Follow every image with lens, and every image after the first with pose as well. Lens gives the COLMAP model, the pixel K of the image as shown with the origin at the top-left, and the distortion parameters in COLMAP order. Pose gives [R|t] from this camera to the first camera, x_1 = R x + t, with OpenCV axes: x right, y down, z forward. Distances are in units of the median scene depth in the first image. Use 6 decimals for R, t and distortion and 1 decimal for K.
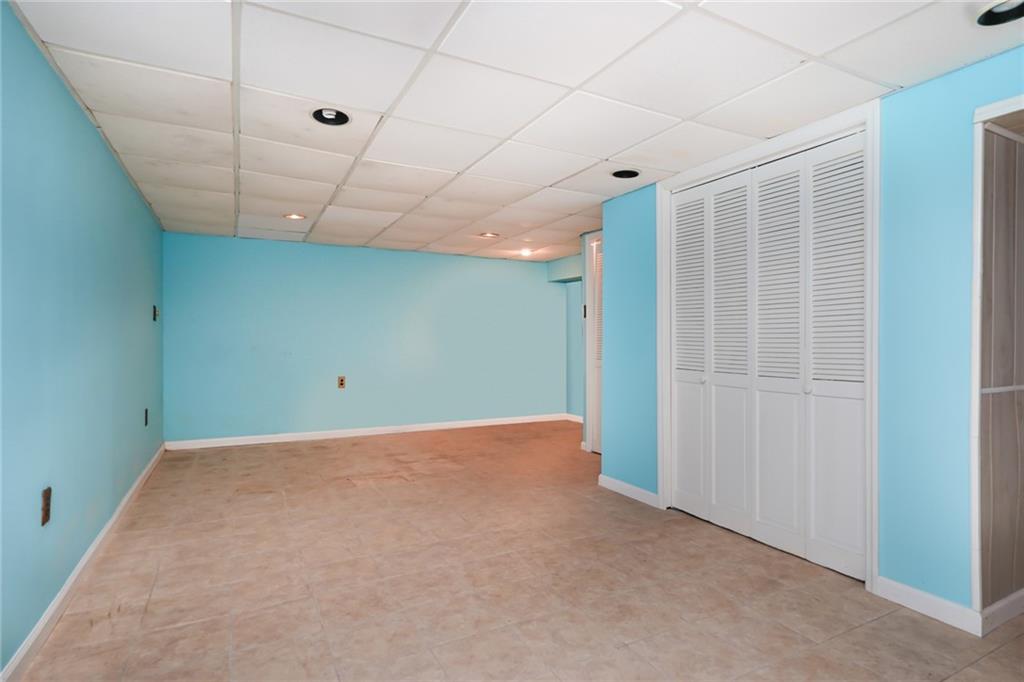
lens RADIAL K [[526.8, 0, 514.3], [0, 526.8, 341.2], [0, 0, 1]] dist [-0.003162, 0.000253]
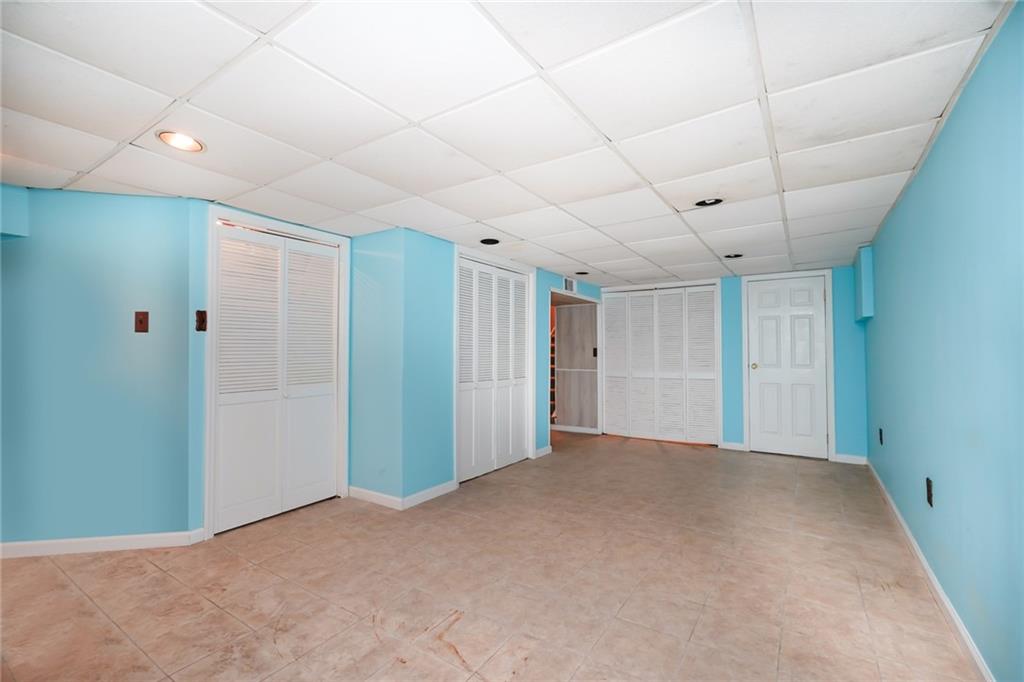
lens RADIAL K [[453.7, 0, 512.4], [0, 453.7, 342.2], [0, 0, 1]] dist [-0.010245, 0.000941]
pose [[-0.483637, 0.022165, 0.874988, -0.946239], [0.003455, 0.999720, -0.023415, -0.028811], [-0.875262, -0.008302, -0.483578, 1.695274]]
